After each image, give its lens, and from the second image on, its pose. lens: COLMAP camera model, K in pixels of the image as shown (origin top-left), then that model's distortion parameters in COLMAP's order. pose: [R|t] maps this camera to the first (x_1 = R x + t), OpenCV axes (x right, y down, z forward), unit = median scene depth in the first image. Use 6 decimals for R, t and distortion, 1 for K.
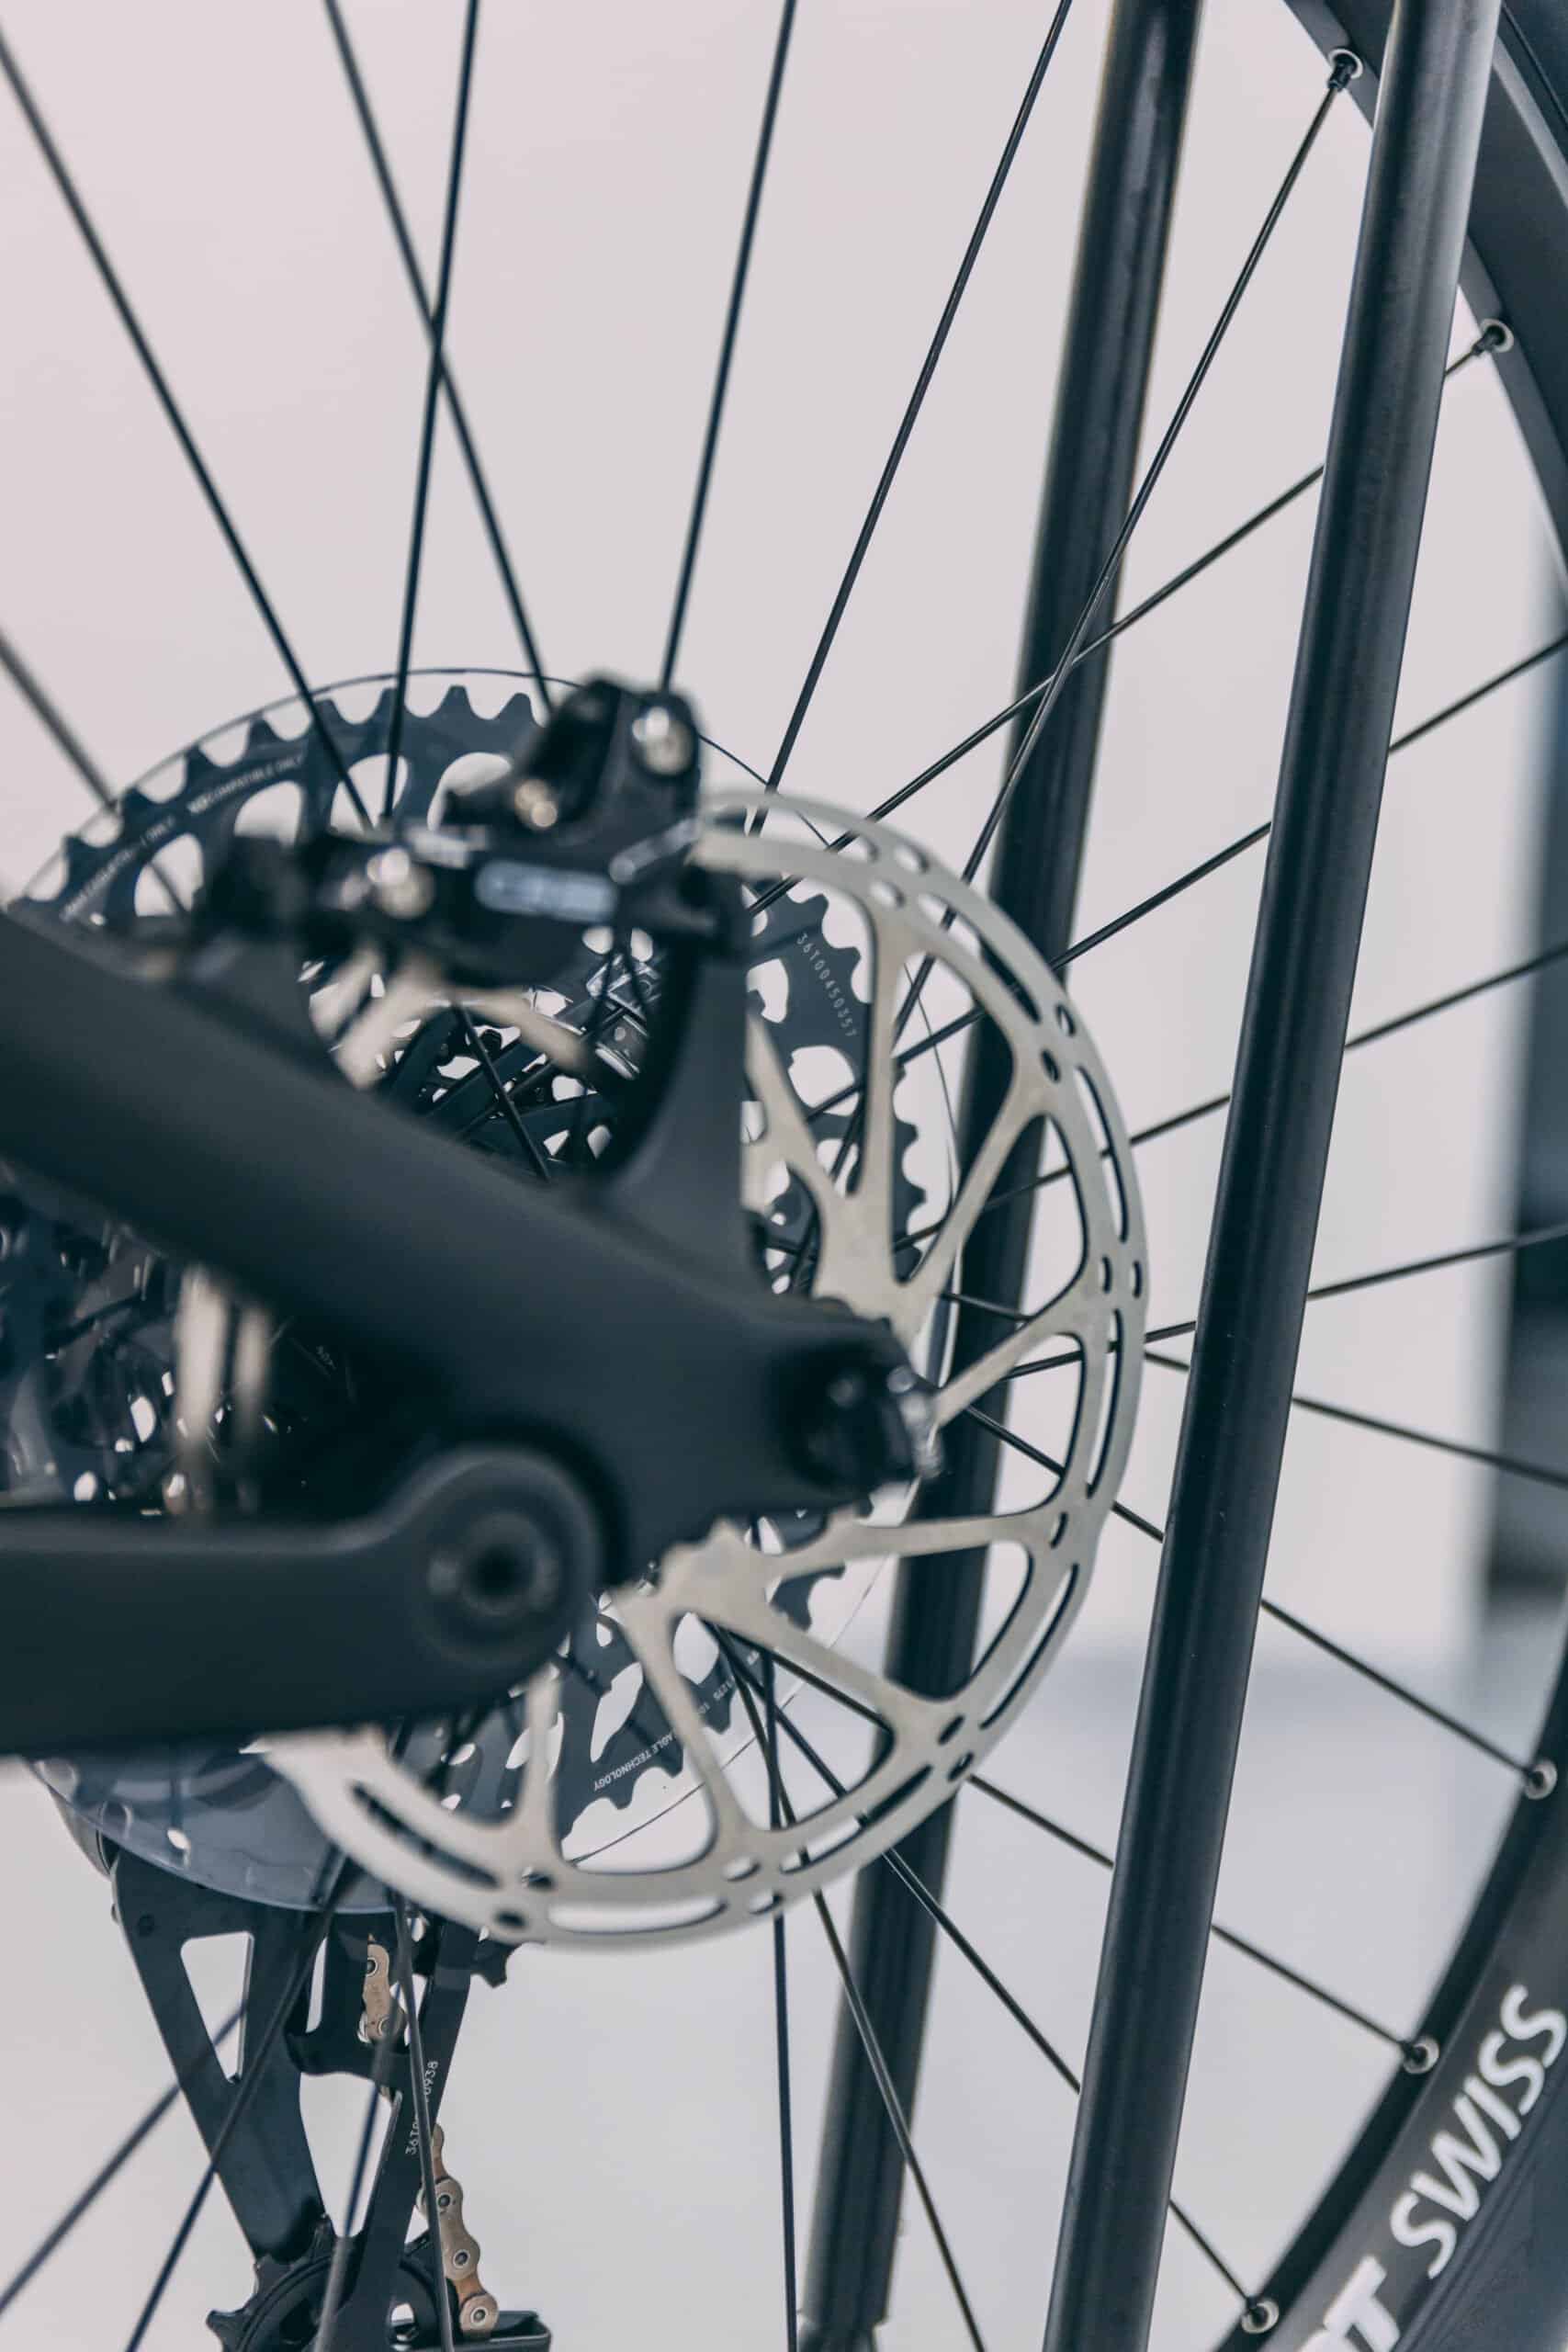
lens RADIAL K [[2633.5, 0, 784.0], [0, 2633.5, 1176.0], [0, 0, 1]] dist [-0.016561, 0.023199]
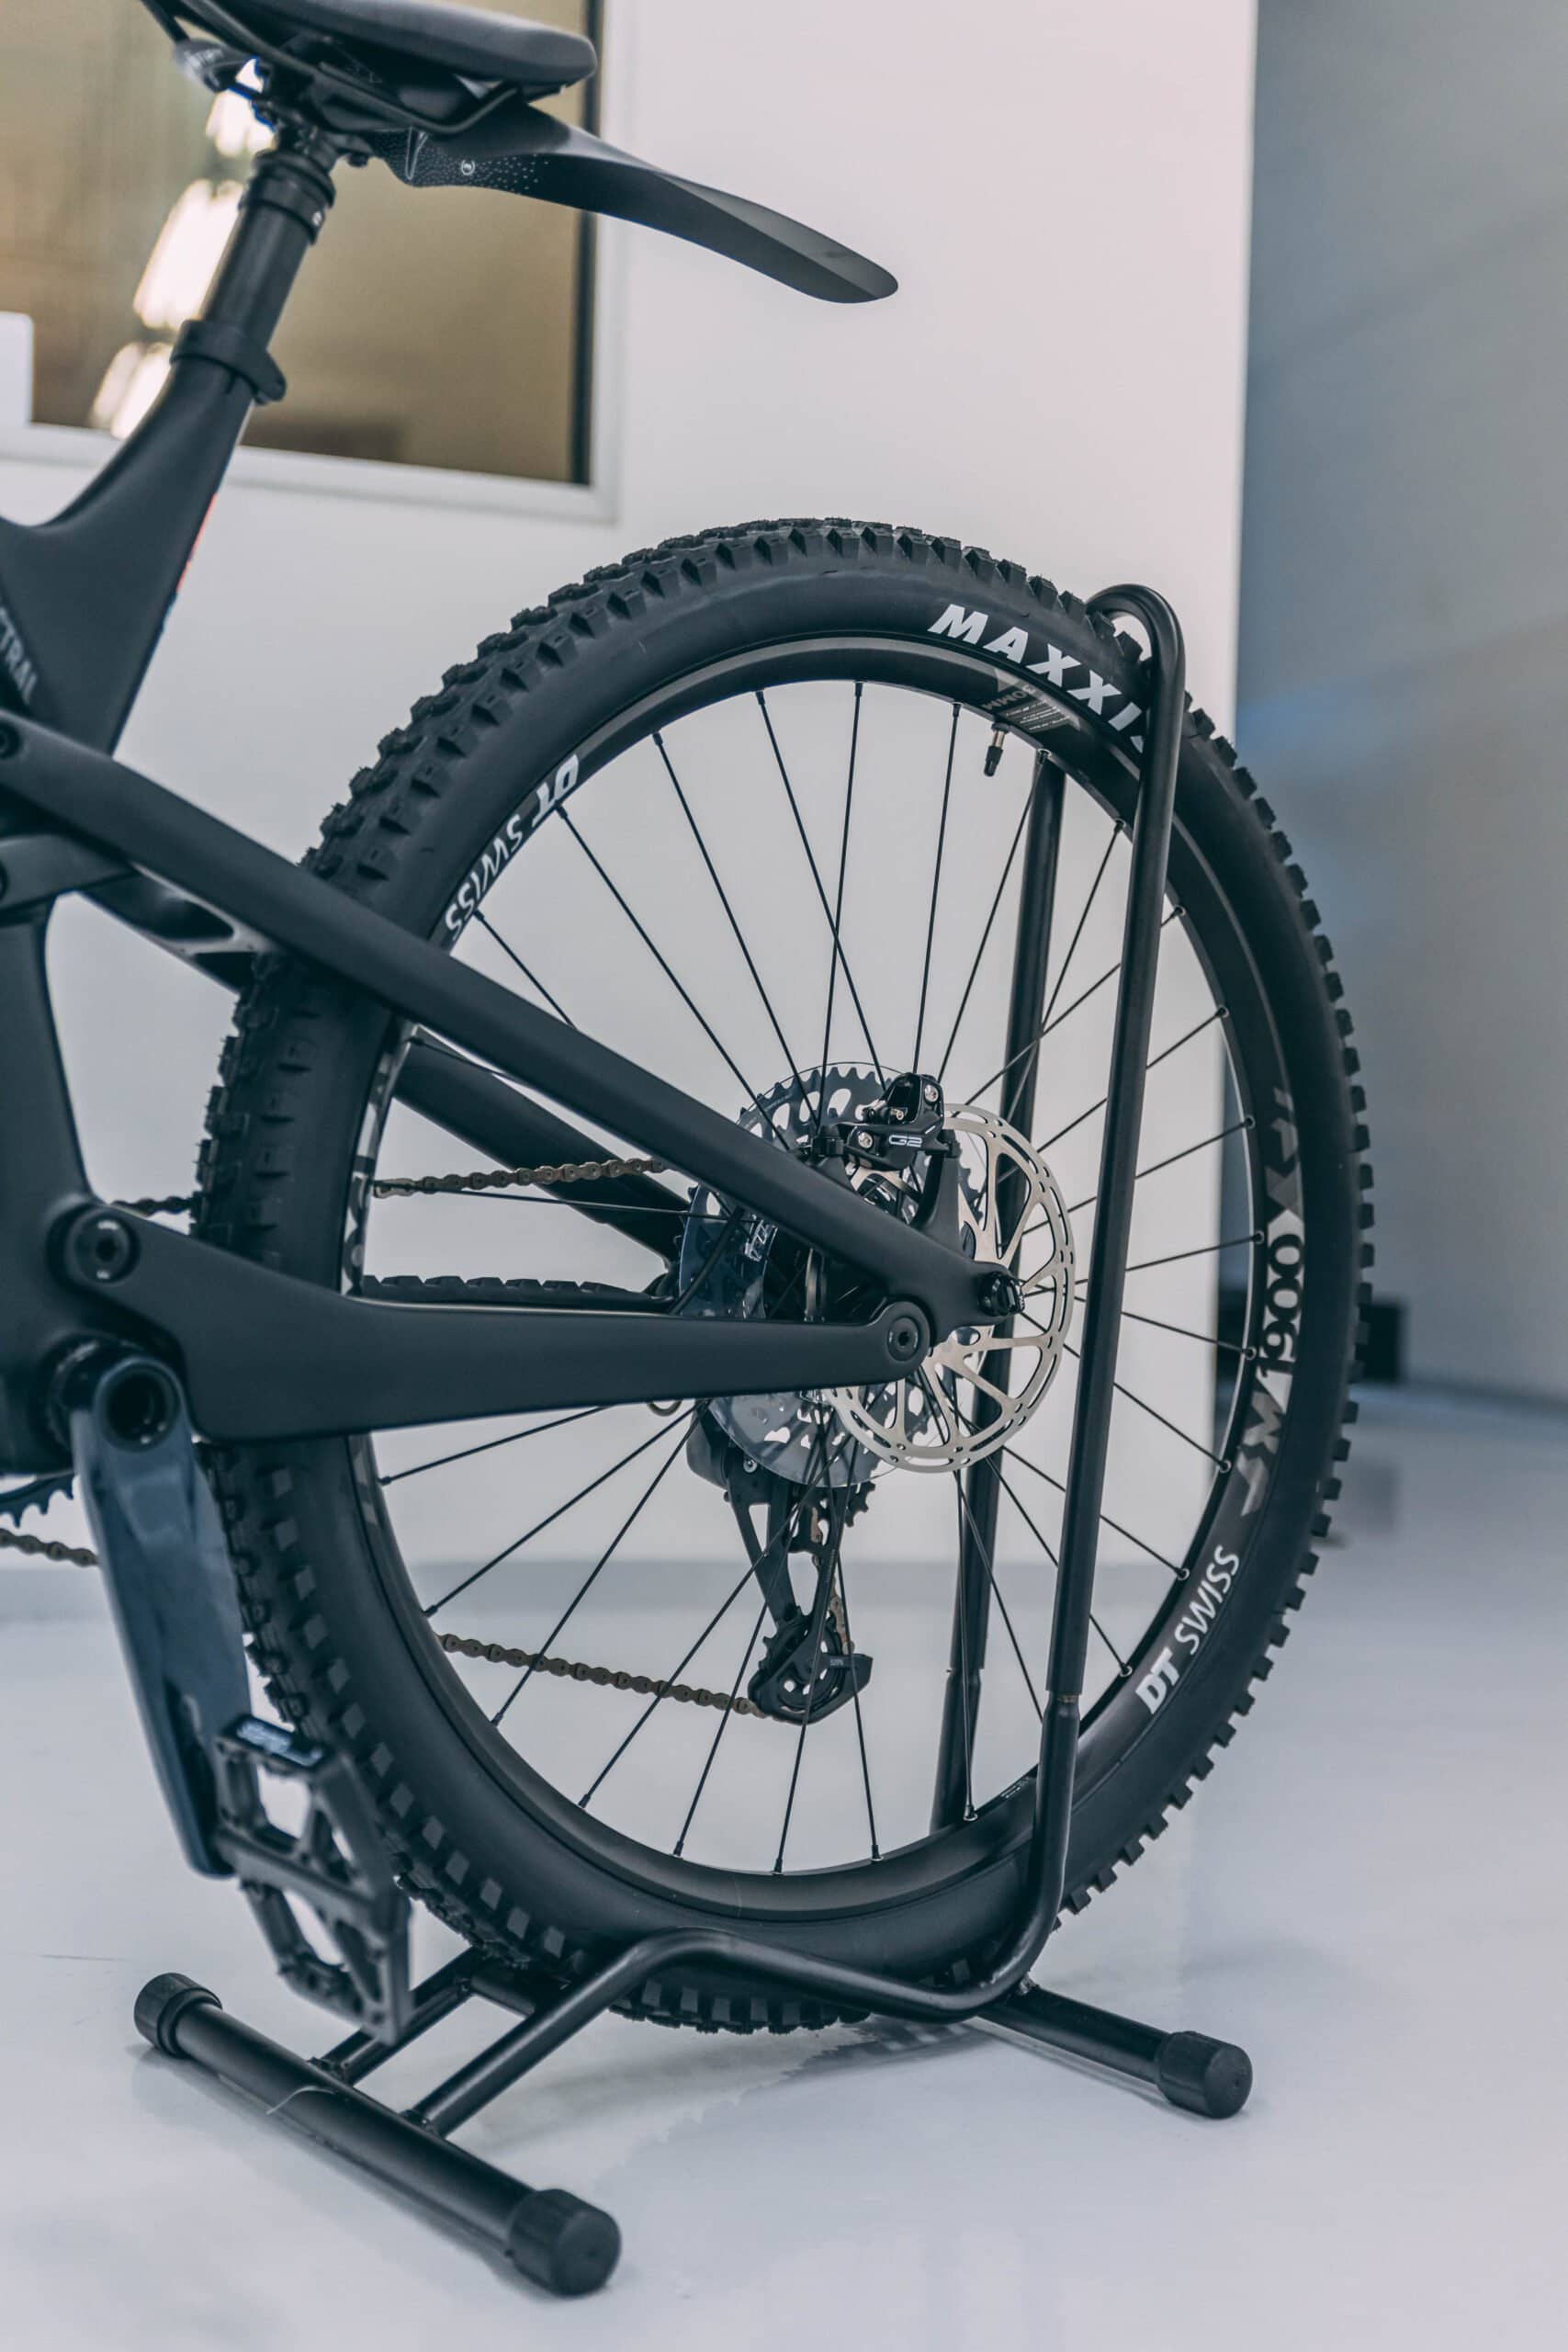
lens RADIAL K [[3022.6, 0, 784.0], [0, 3022.6, 1176.0], [0, 0, 1]] dist [-0.009213, -0.007432]
pose [[0.994700, -0.033558, 0.097185, -0.458159], [0.039036, 0.997722, -0.055019, 0.108037], [-0.095117, 0.058521, 0.993744, -2.096146]]
